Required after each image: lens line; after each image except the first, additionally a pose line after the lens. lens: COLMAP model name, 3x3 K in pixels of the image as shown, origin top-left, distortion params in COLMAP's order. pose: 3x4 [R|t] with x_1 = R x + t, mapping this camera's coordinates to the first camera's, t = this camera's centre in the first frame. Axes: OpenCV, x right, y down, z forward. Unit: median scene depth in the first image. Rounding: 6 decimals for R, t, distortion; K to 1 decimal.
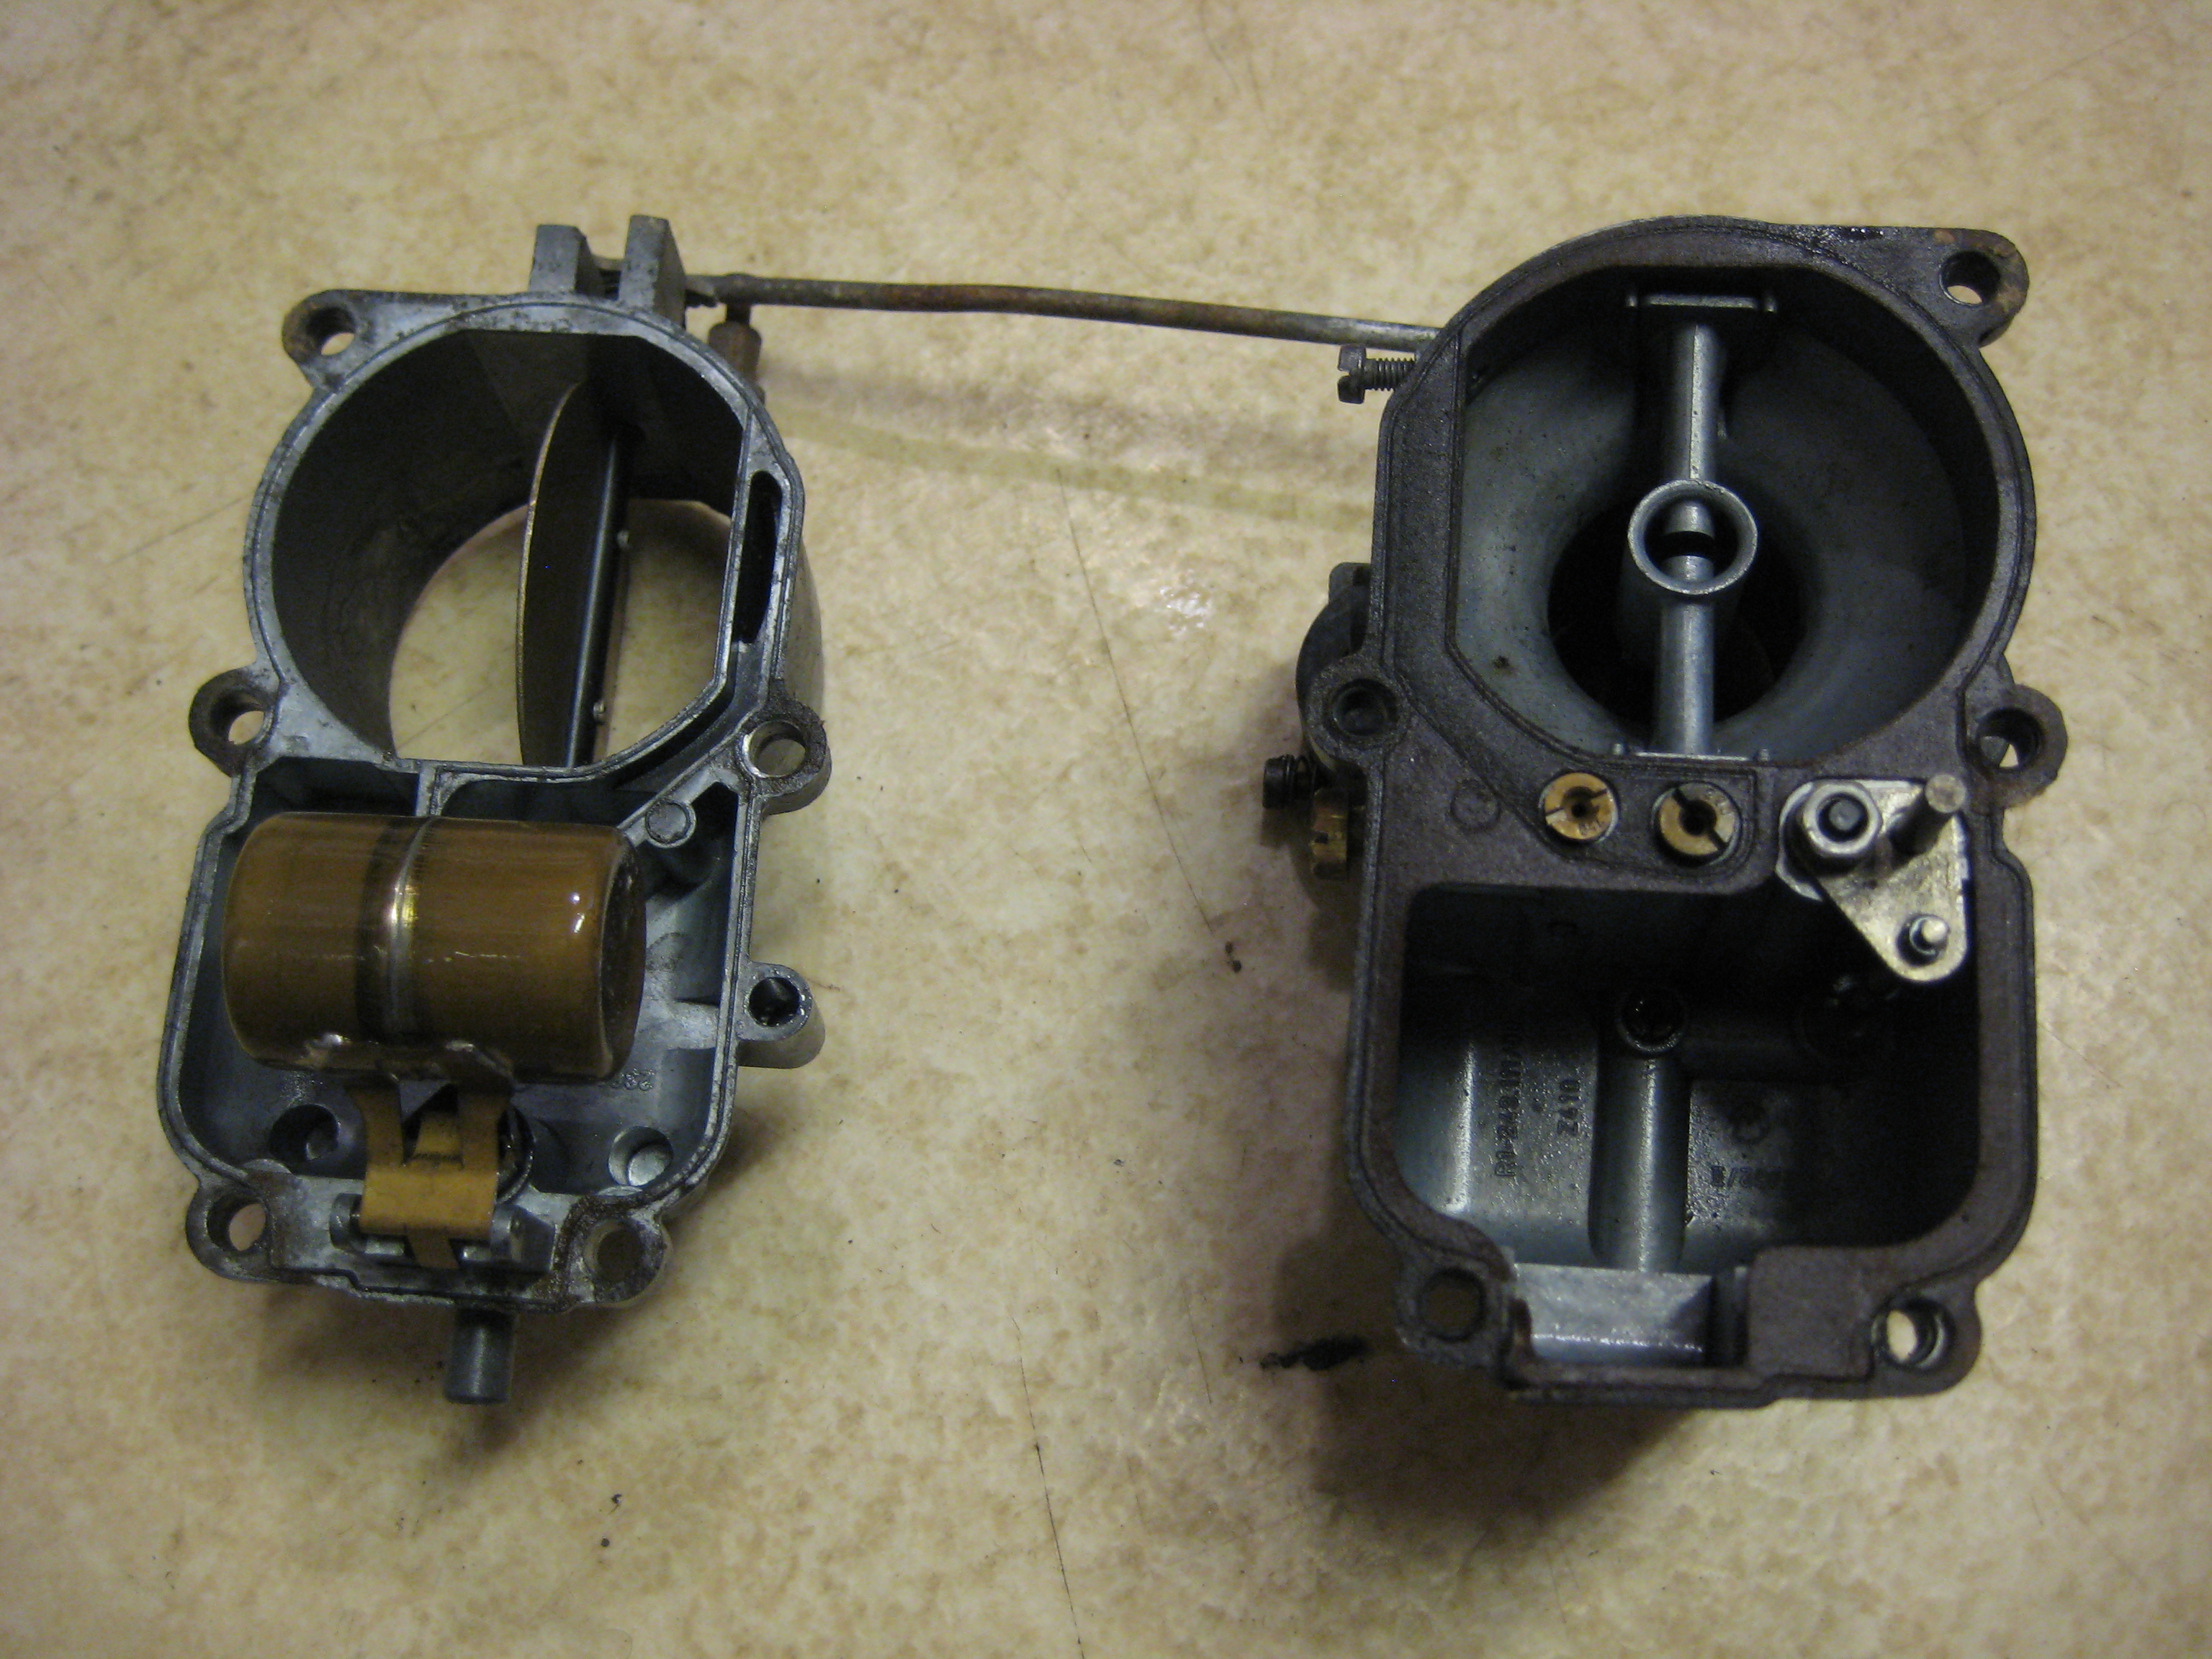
lens RADIAL K [[2271.6, 0, 1106.0], [0, 2271.6, 829.5], [0, 0, 1]] dist [-0.156031, 0.208134]
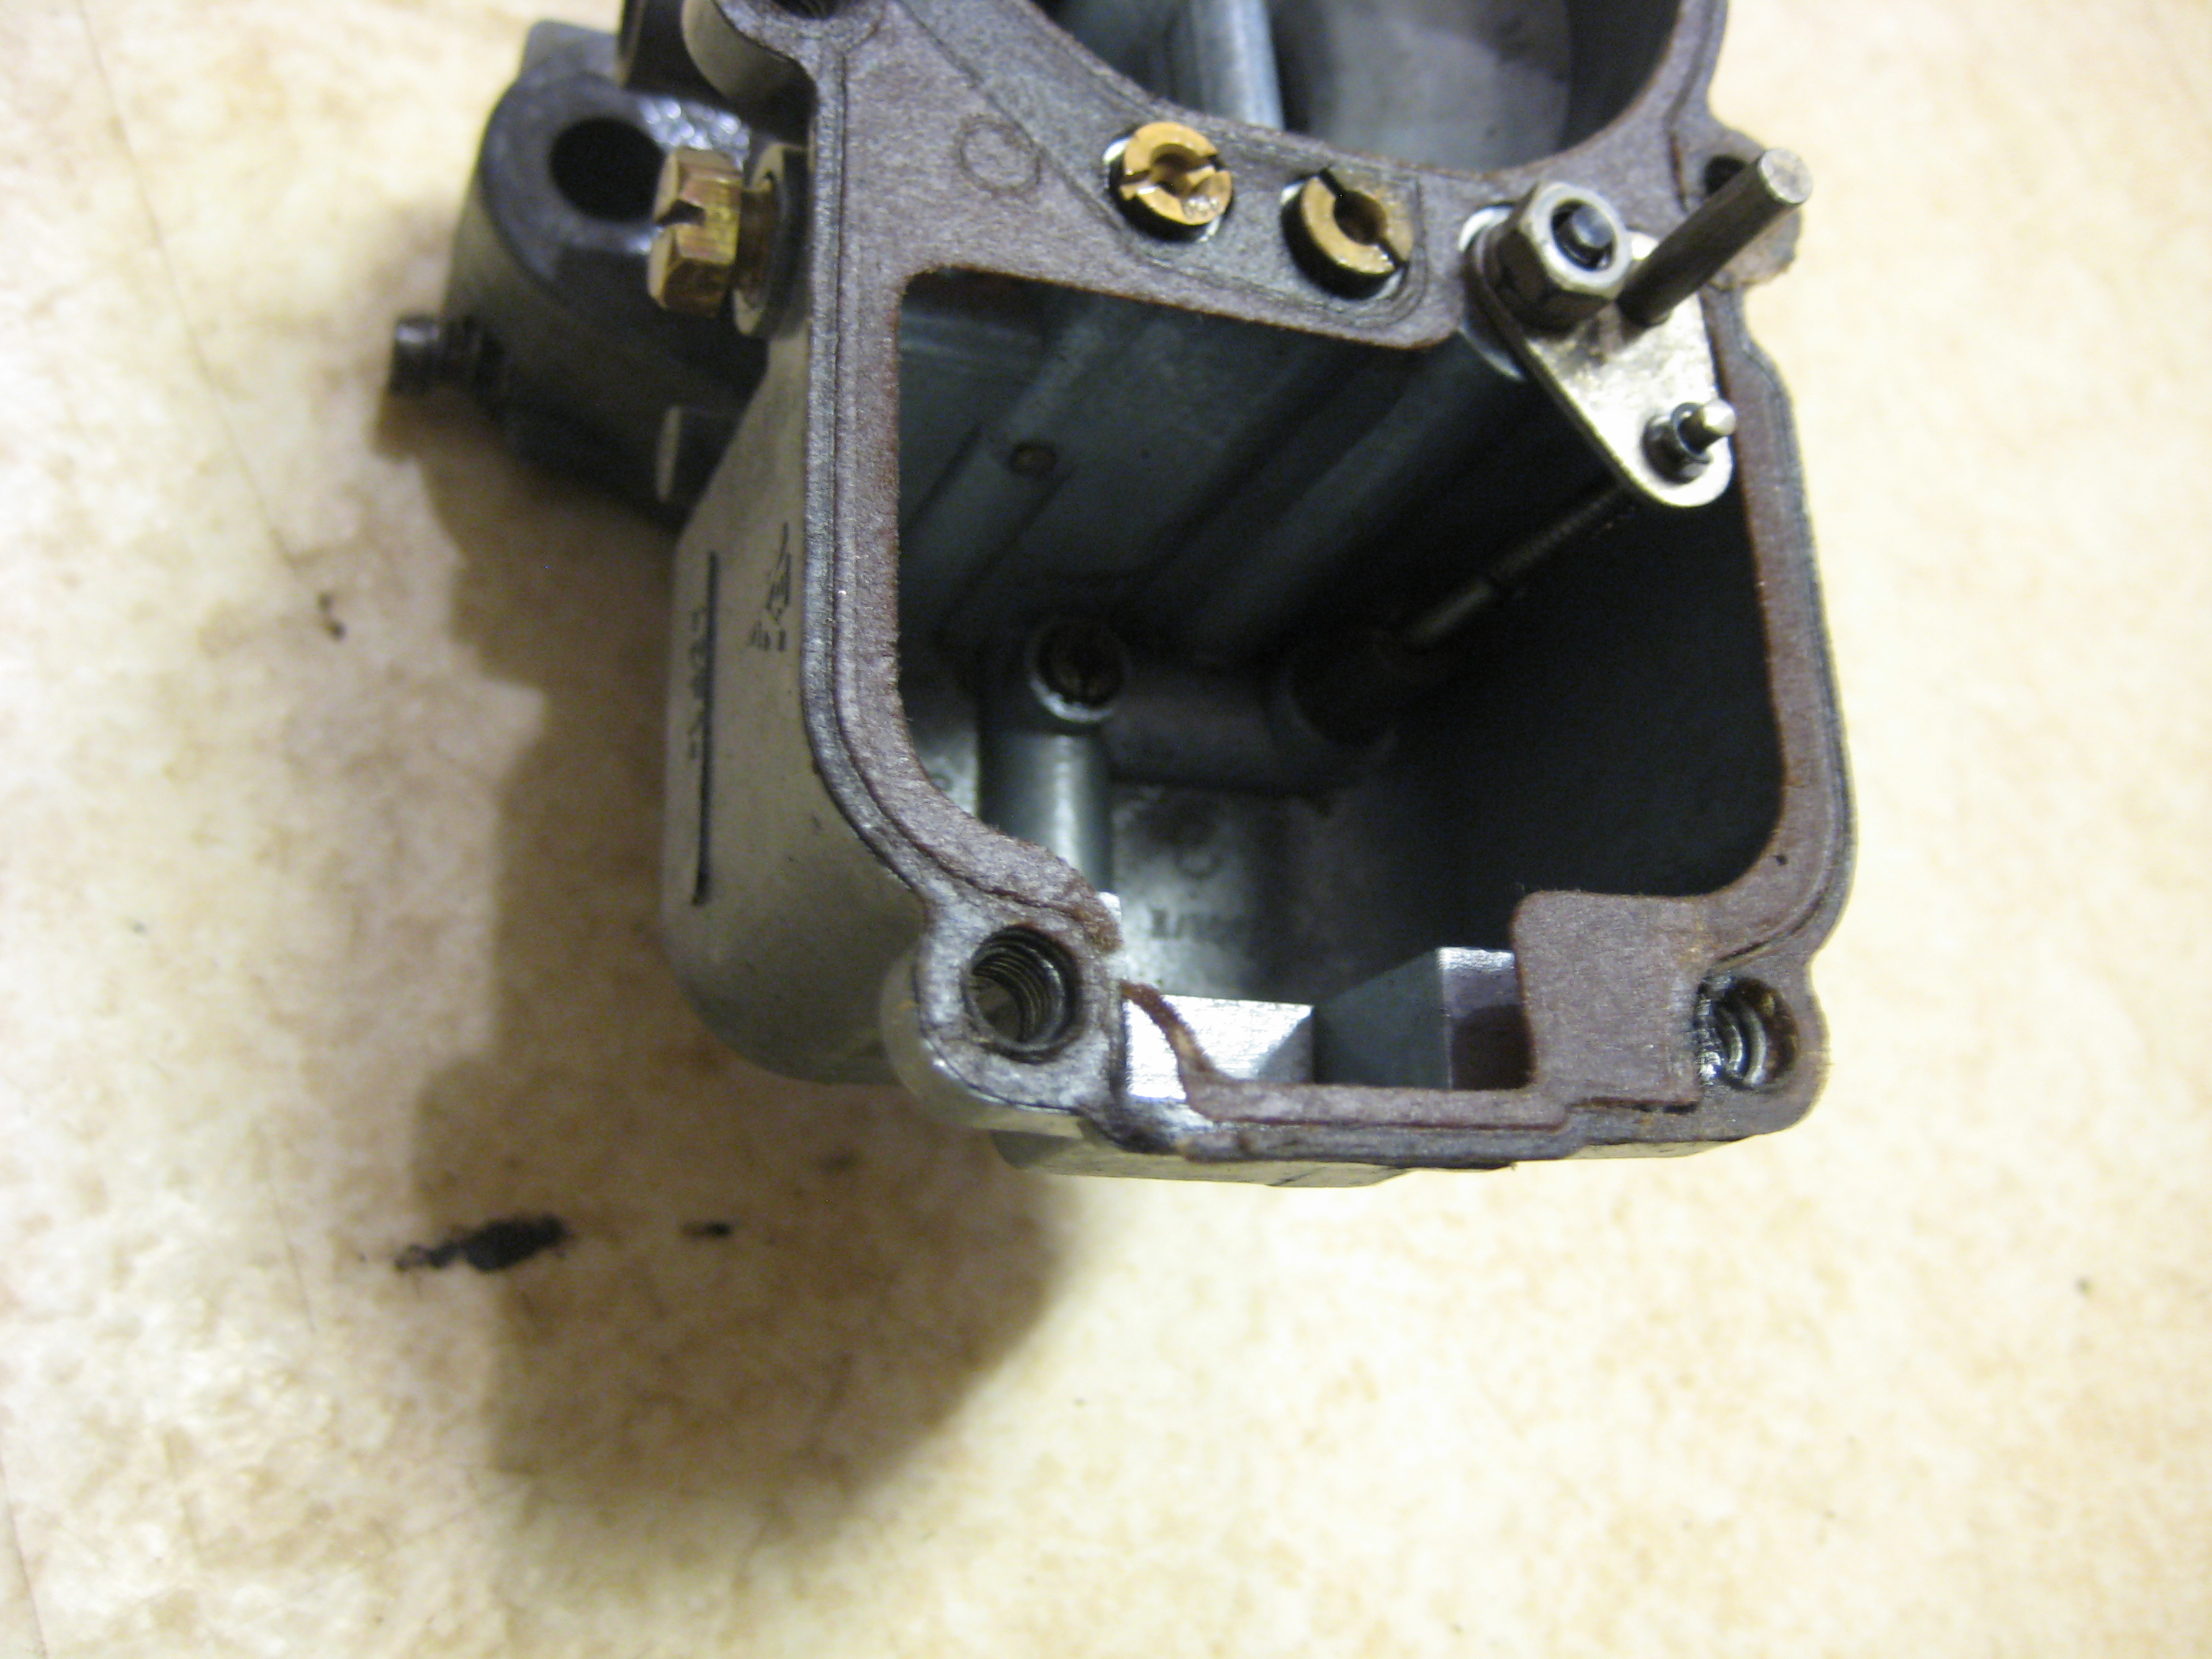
lens RADIAL K [[2342.4, 0, 1106.0], [0, 2342.4, 829.5], [0, 0, 1]] dist [-0.167819, 0.234033]
pose [[0.864788, 0.046830, 0.499949, -0.077963], [-0.028734, 0.998625, -0.043838, 0.147275], [-0.501315, 0.023545, 0.864944, 0.388734]]
